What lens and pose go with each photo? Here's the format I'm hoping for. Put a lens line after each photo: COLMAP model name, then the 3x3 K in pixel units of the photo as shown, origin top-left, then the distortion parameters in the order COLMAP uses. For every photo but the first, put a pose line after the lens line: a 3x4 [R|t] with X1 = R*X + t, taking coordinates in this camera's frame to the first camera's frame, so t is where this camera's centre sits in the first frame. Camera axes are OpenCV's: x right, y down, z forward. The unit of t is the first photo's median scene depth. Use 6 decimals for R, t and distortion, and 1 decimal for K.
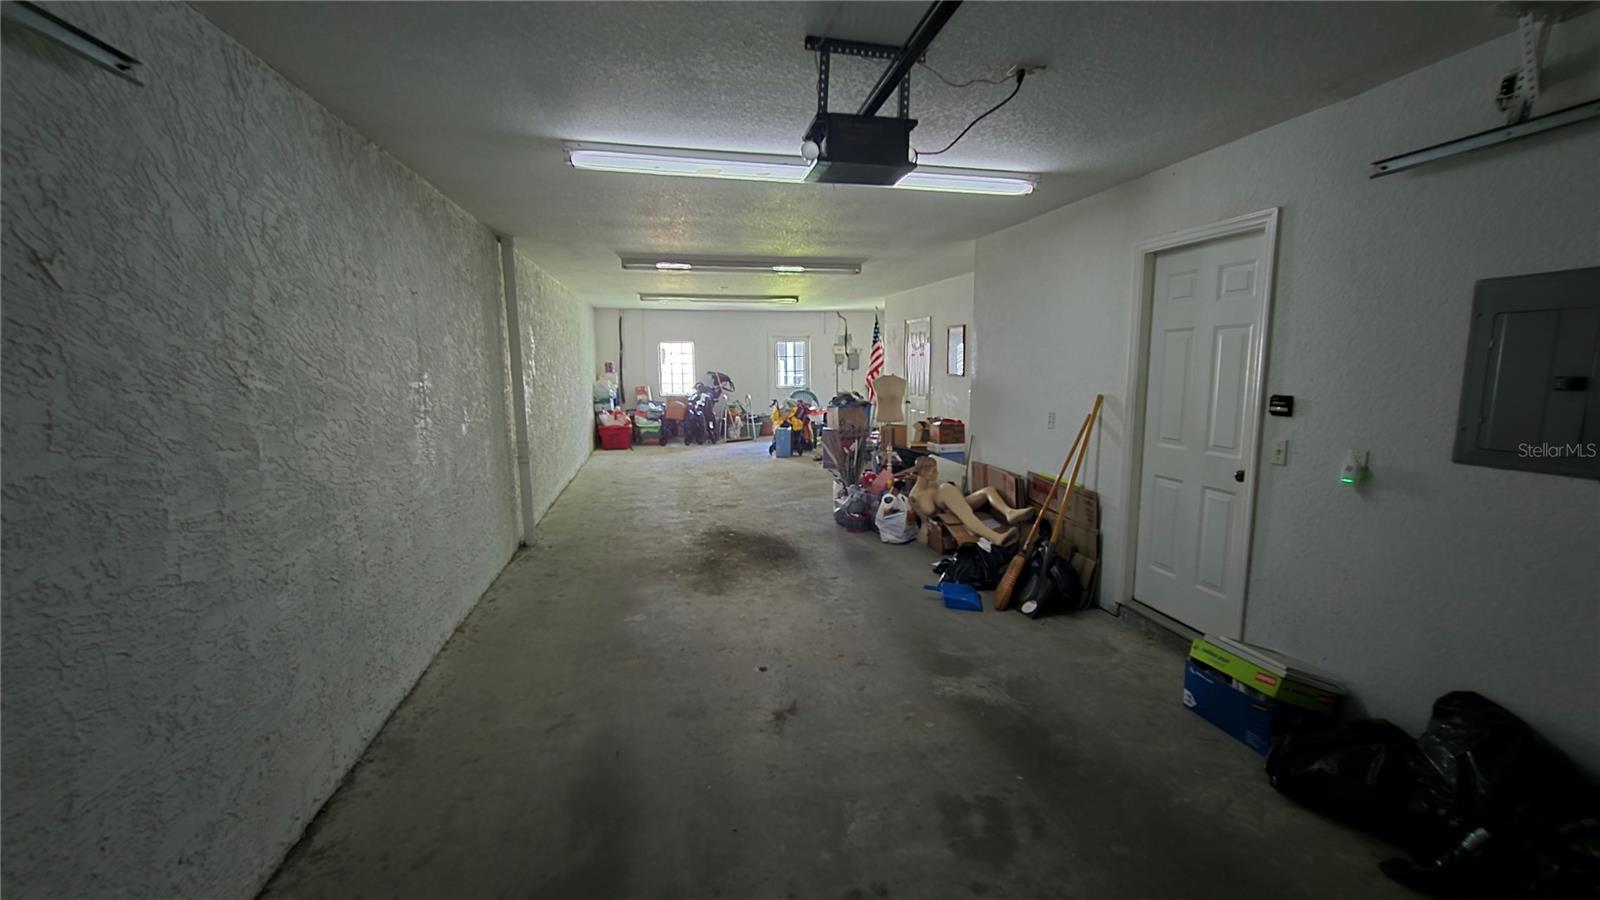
lens RADIAL K [[655.5, 0, 803.7], [0, 655.5, 451.5], [0, 0, 1]] dist [-0.003181, -0.000138]
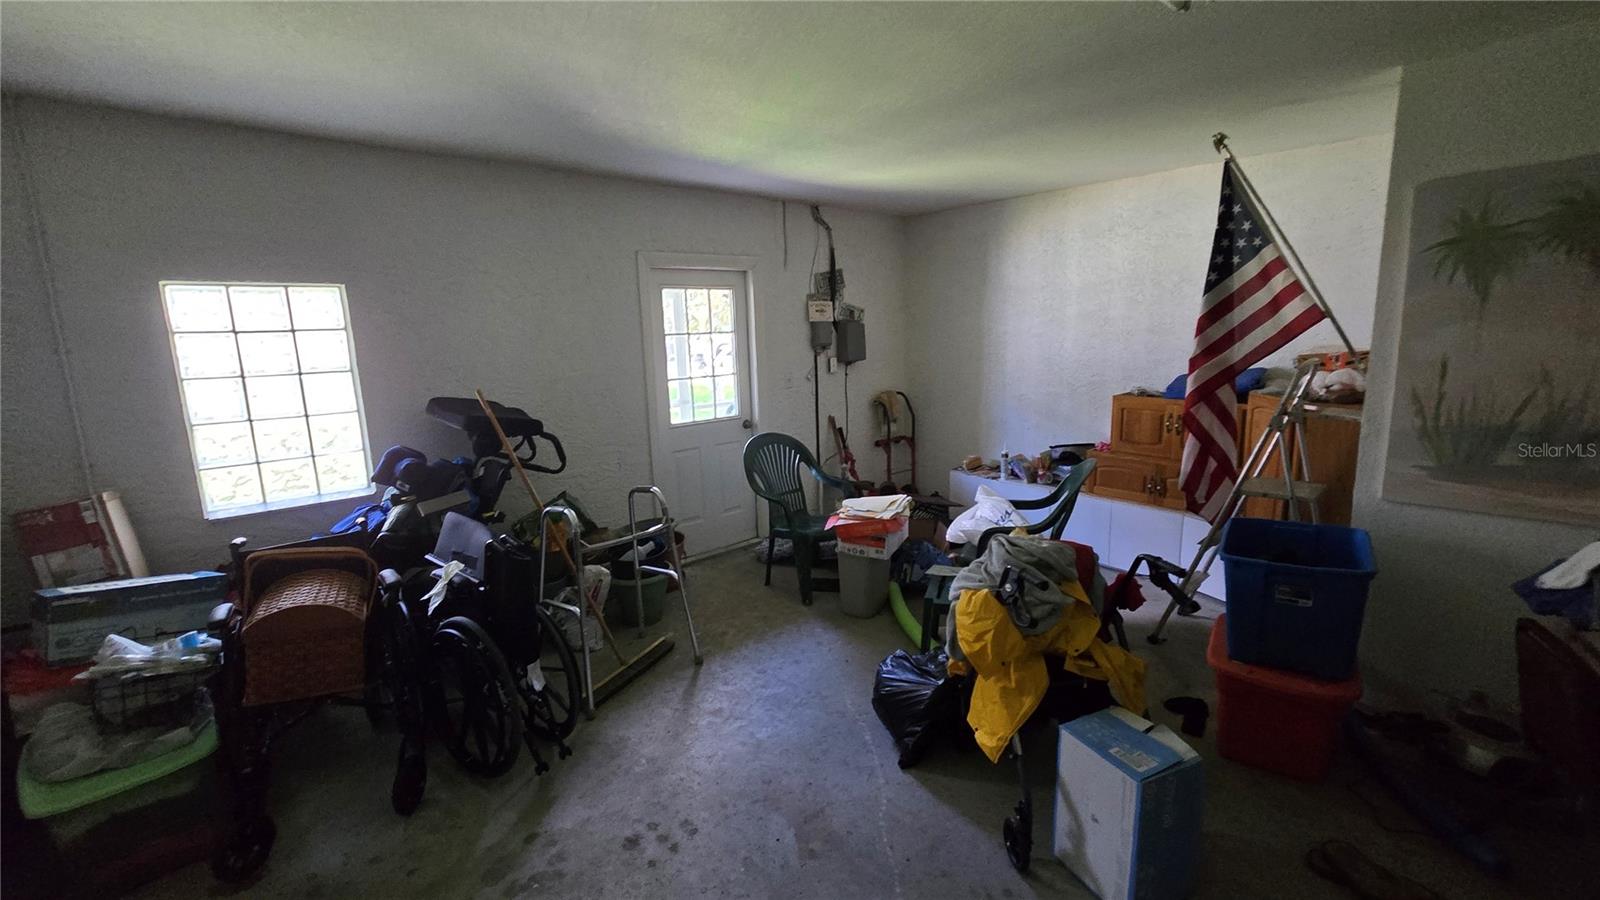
lens RADIAL K [[655.5, 0, 803.7], [0, 655.5, 451.5], [0, 0, 1]] dist [-0.003181, -0.000138]
pose [[0.874511, -0.111165, 0.472094, -0.139680], [0.101850, 0.993766, 0.045338, -0.097181], [-0.474191, 0.008434, 0.880381, 0.700876]]
